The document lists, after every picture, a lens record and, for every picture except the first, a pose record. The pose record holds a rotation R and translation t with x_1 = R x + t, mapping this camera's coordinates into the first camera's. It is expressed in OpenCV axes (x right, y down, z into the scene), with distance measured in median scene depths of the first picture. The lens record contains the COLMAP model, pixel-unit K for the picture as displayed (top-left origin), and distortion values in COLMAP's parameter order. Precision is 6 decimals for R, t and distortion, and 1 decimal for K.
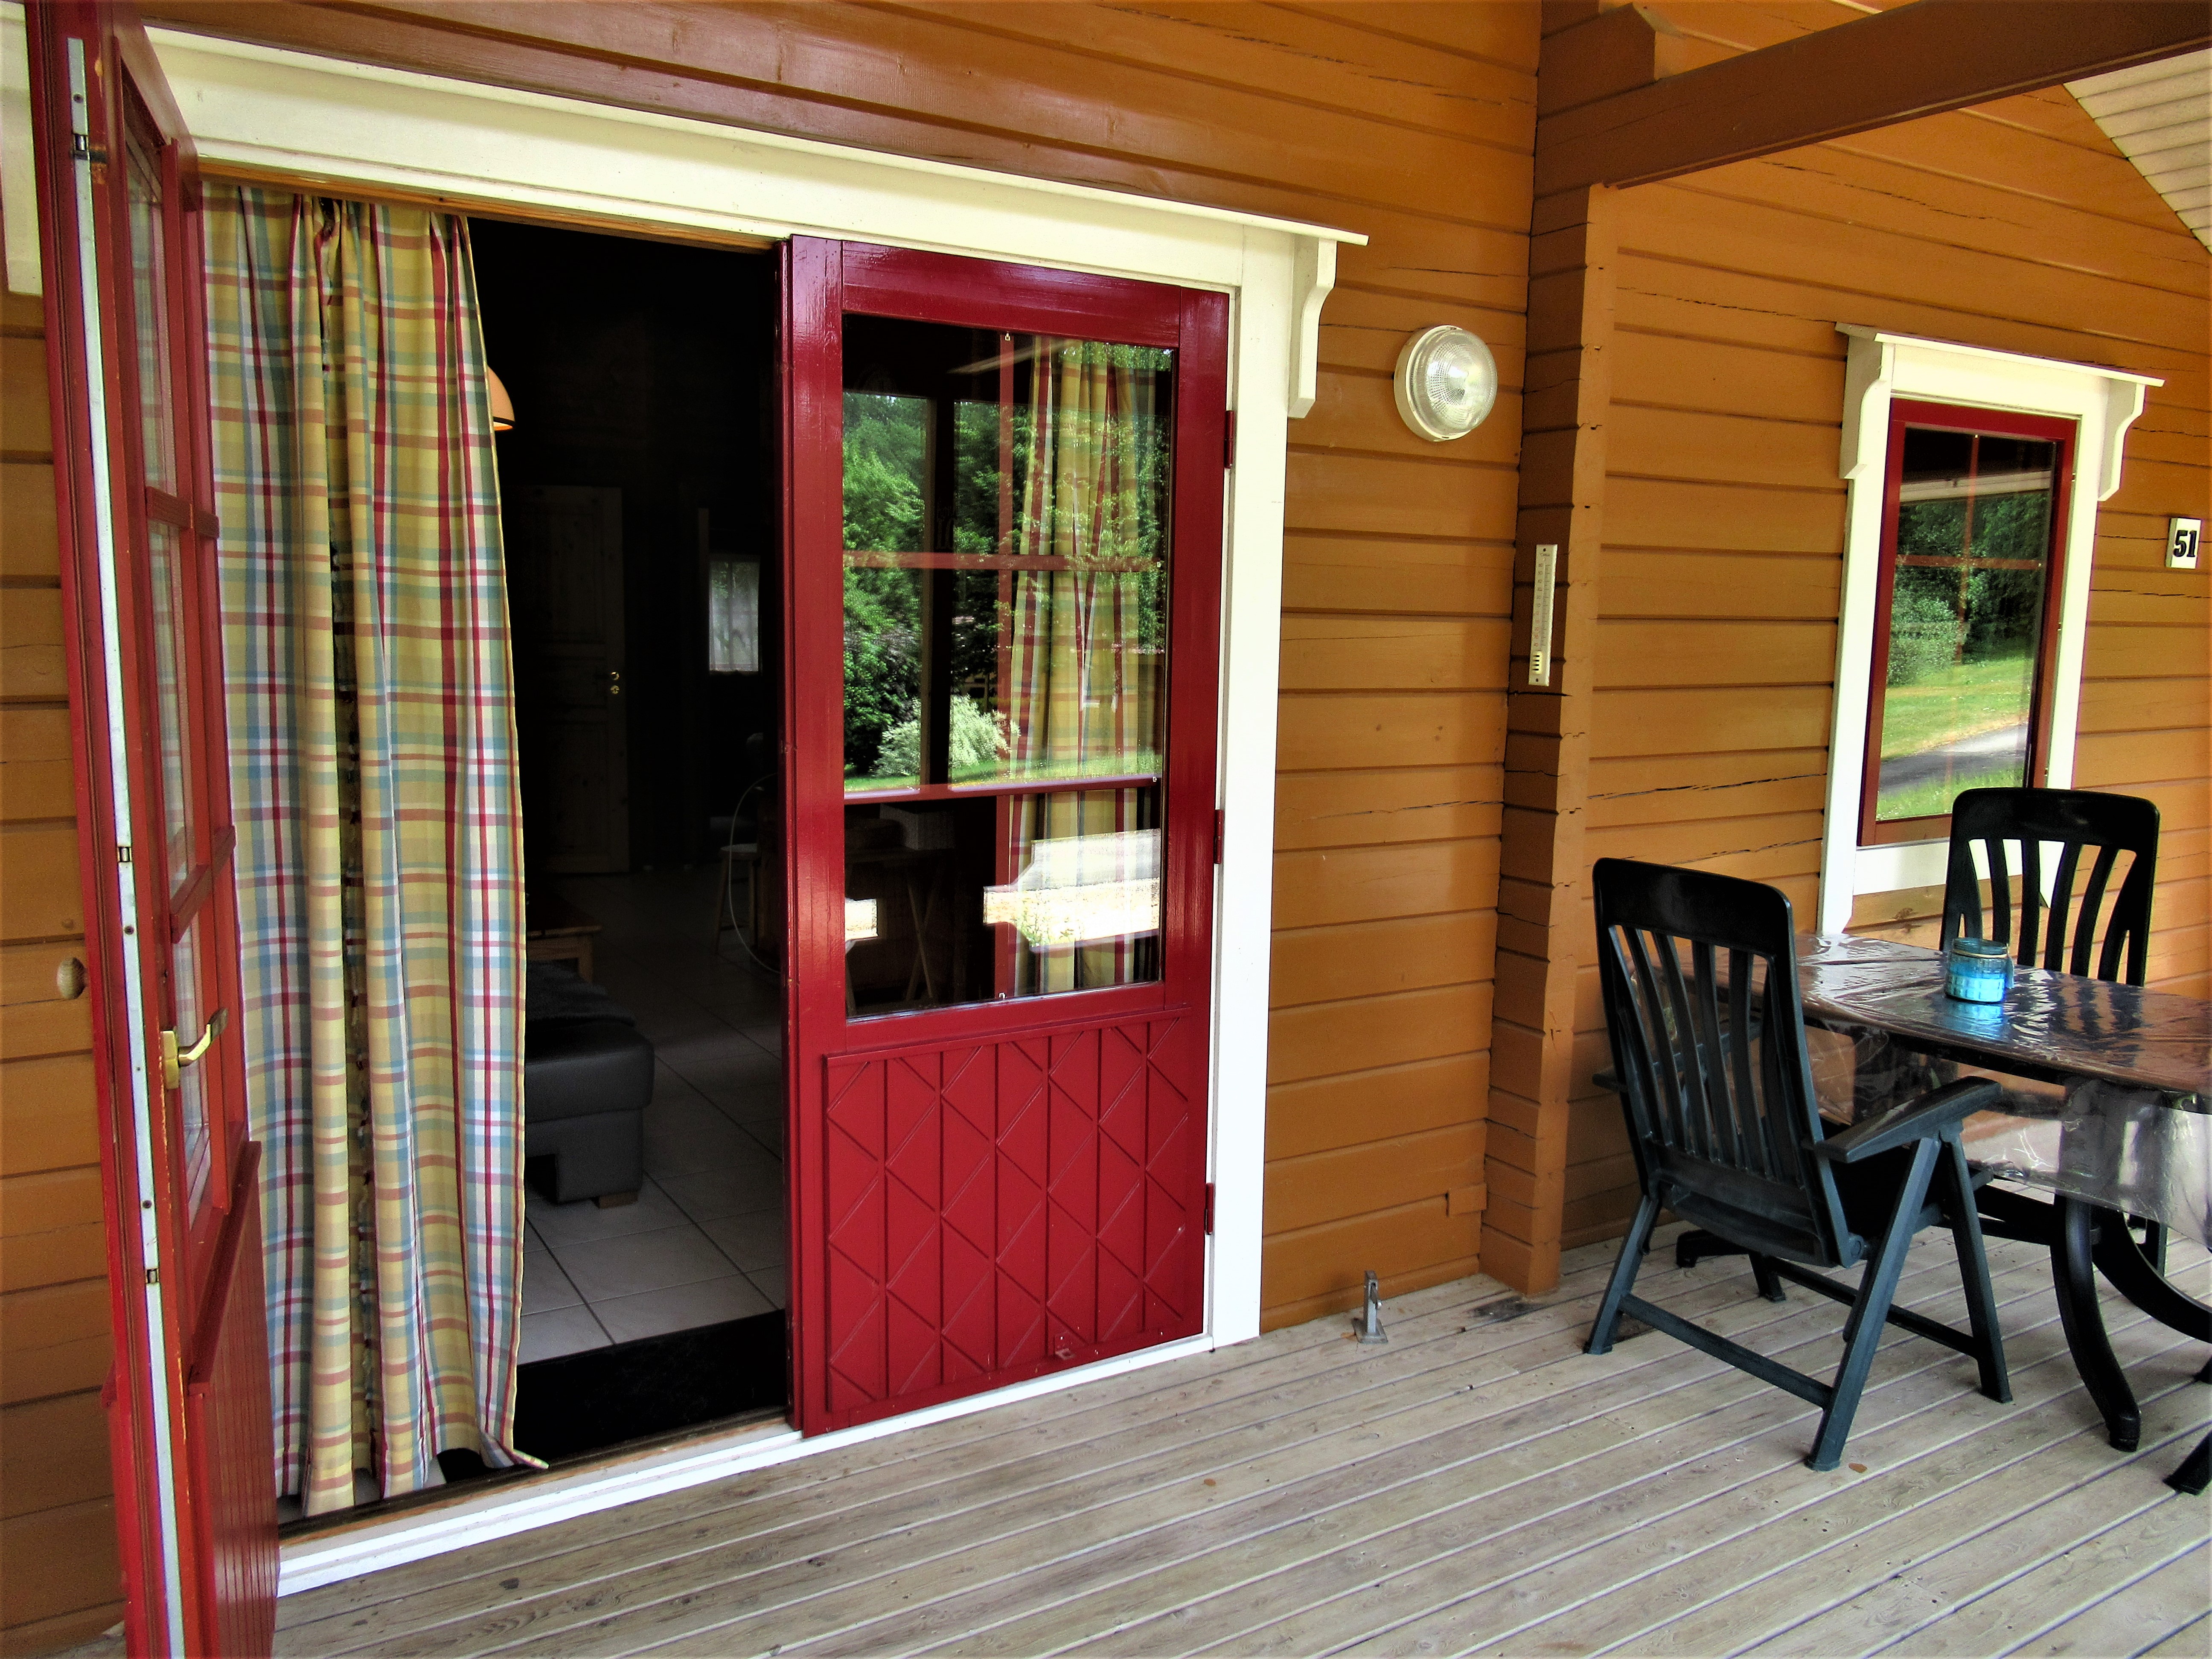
lens RADIAL K [[1688.3, 0, 1106.0], [0, 1688.3, 829.5], [0, 0, 1]] dist [0.003168, 0.003340]
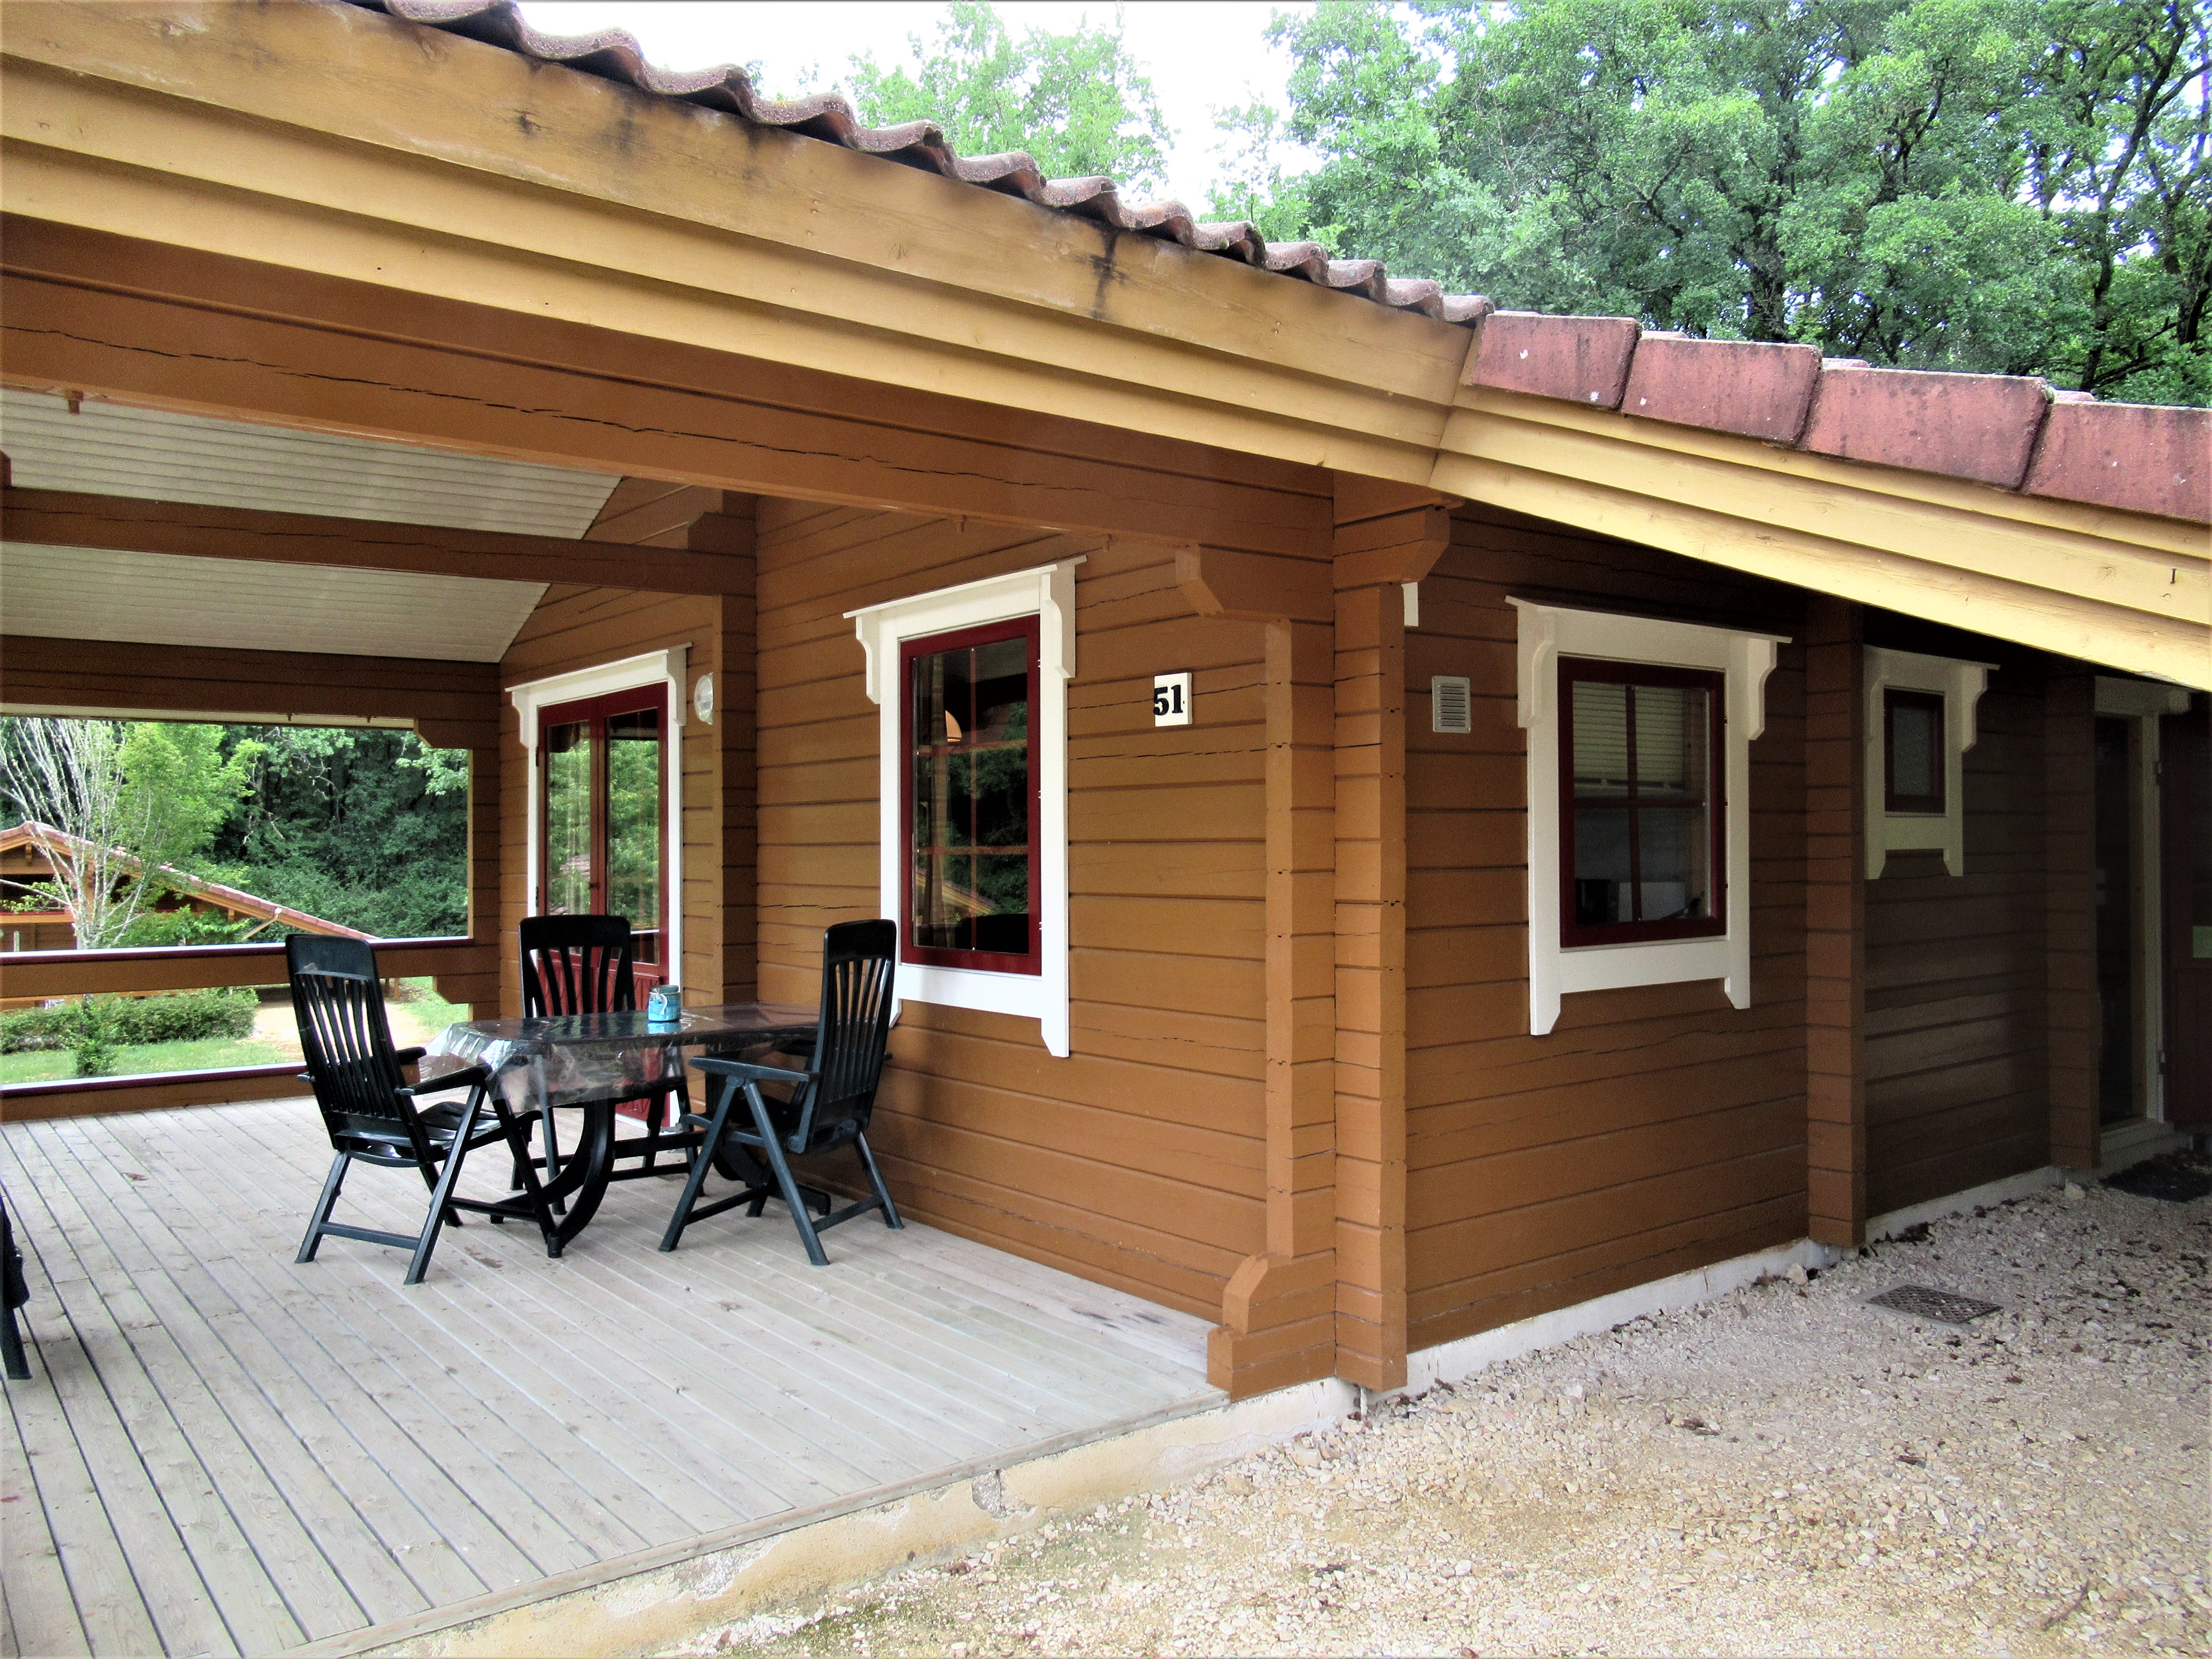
lens RADIAL K [[1641.4, 0, 1106.0], [0, 1641.4, 829.5], [0, 0, 1]] dist [-0.013026, -0.001946]
pose [[0.107905, -0.032290, -0.993637, 1.603388], [-0.121447, 0.991559, -0.045411, -0.053137], [0.986715, 0.125574, 0.103073, 0.913526]]
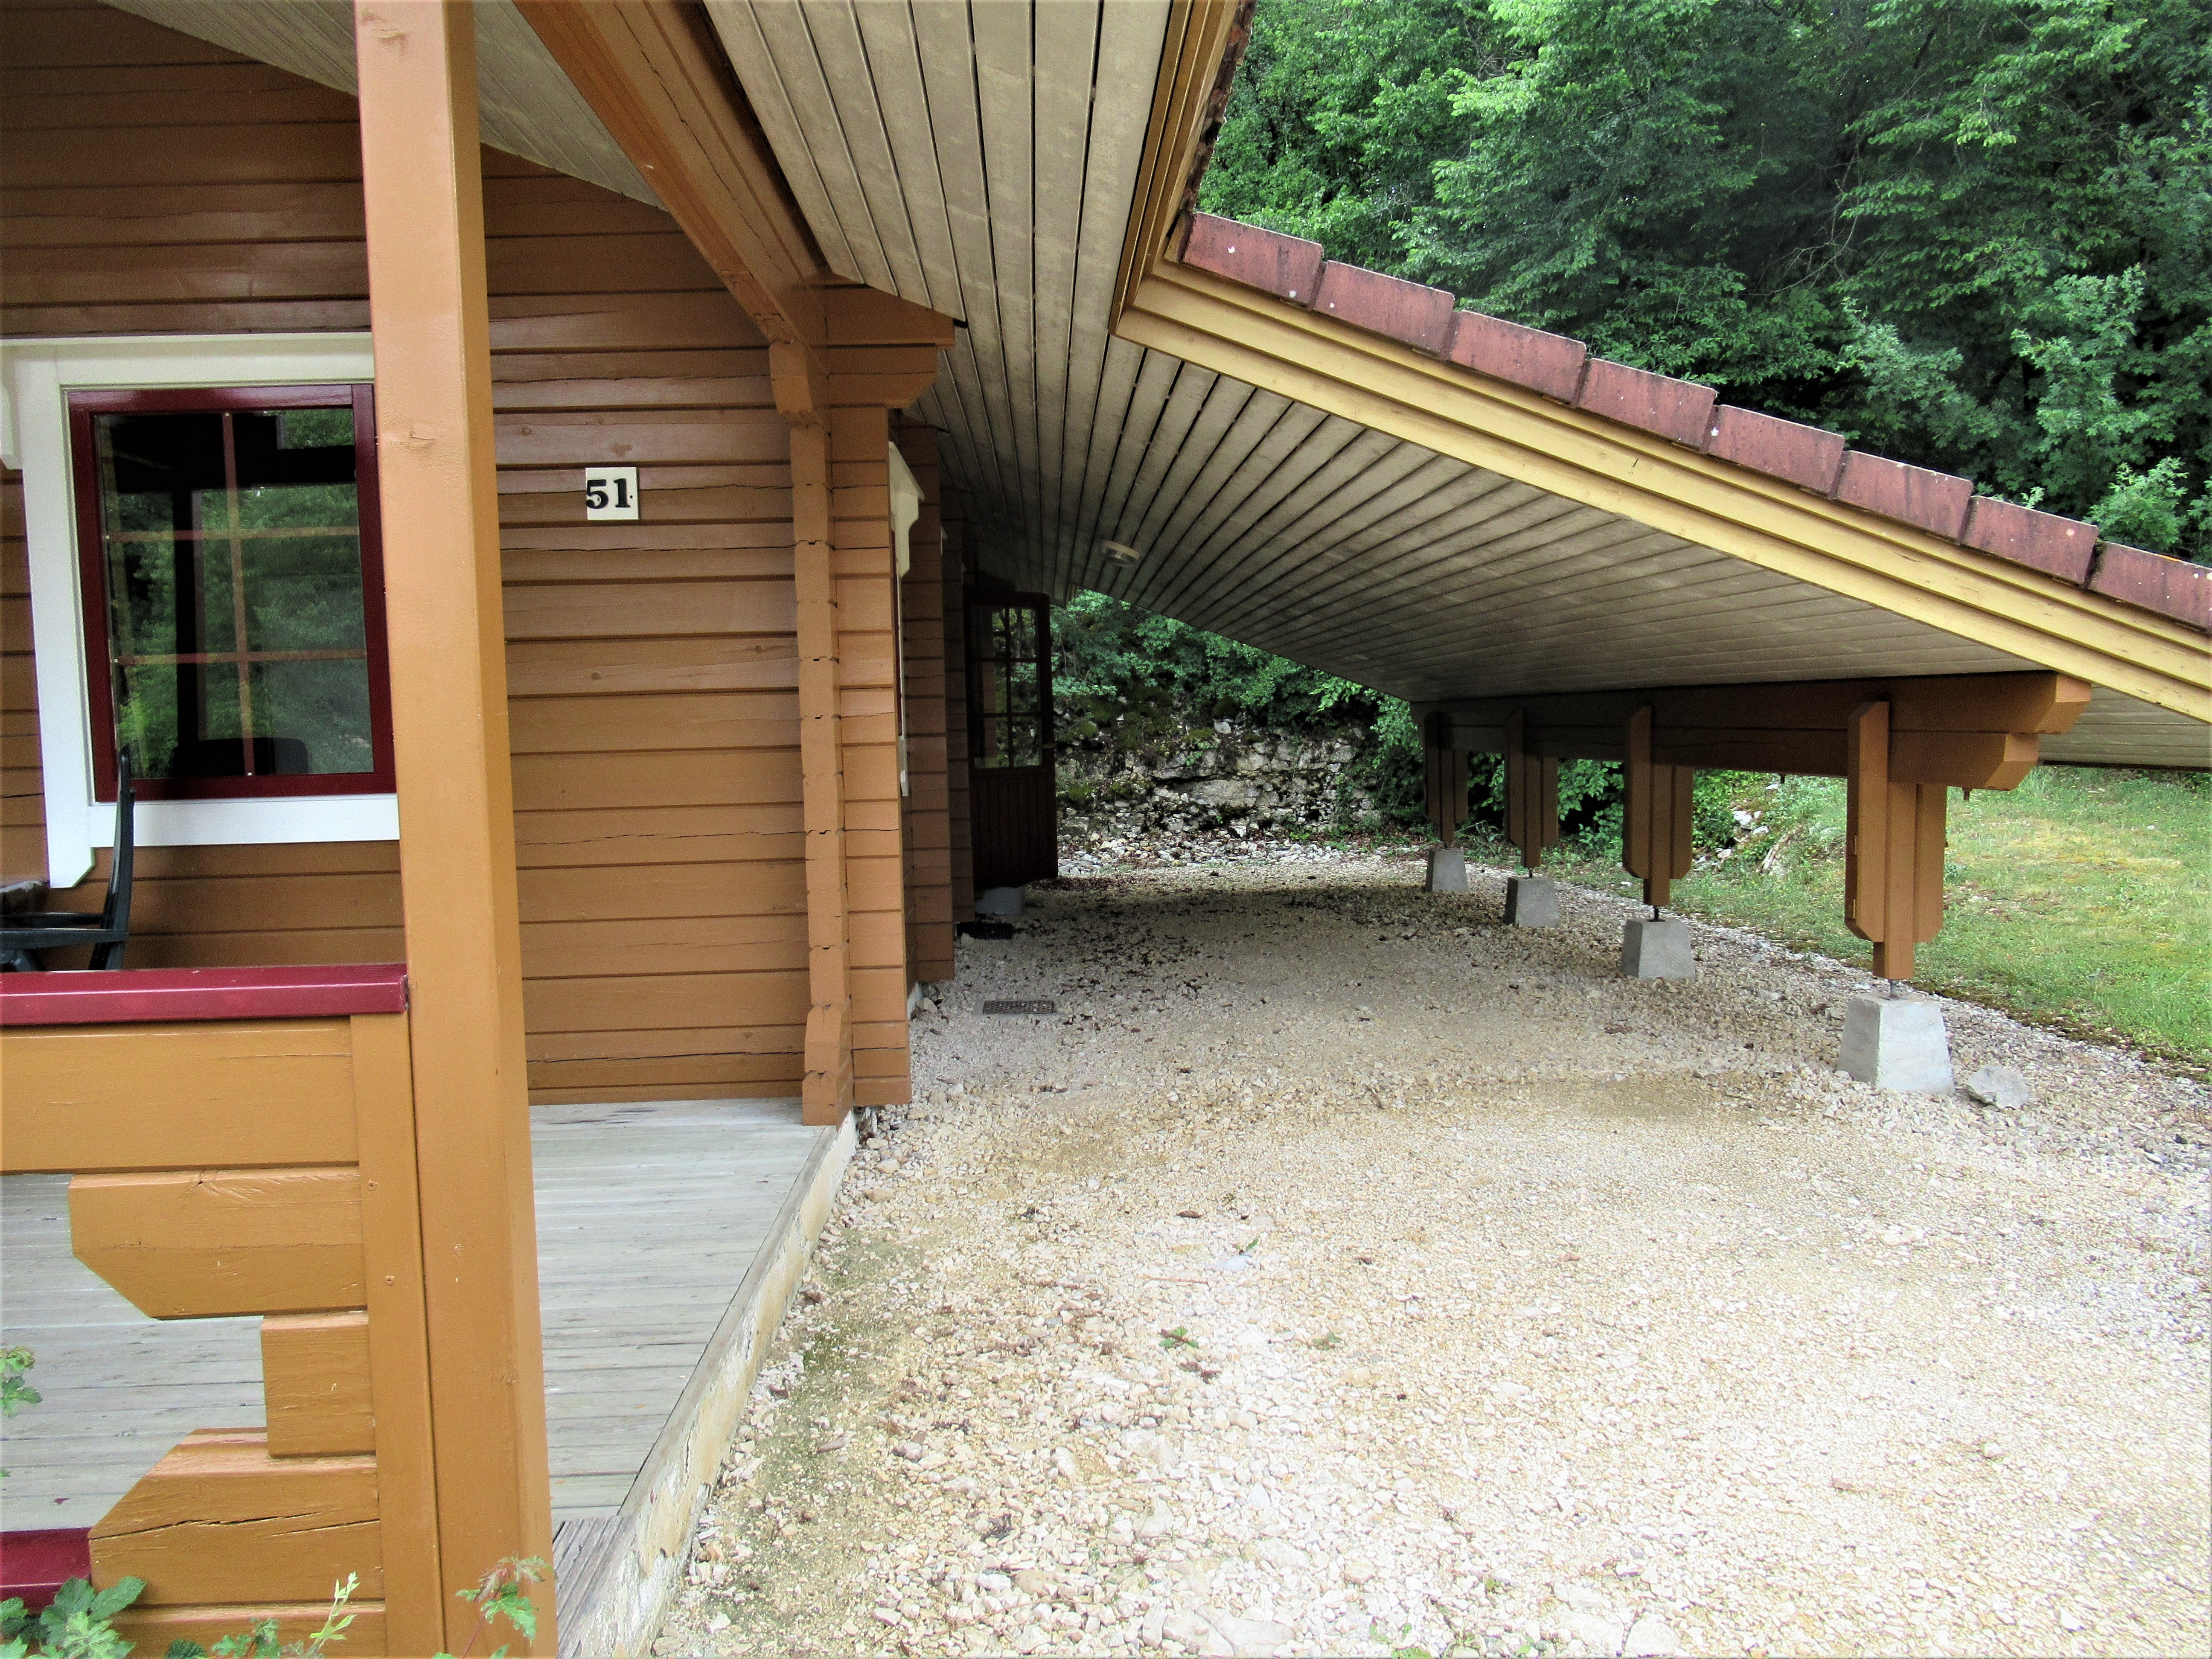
lens RADIAL K [[1641.4, 0, 1106.0], [0, 1641.4, 829.5], [0, 0, 1]] dist [-0.013026, -0.001946]
pose [[0.871094, -0.016033, -0.490855, 1.368209], [-0.015586, 0.998061, -0.060259, 0.068717], [0.490870, 0.060142, 0.869155, 0.374305]]
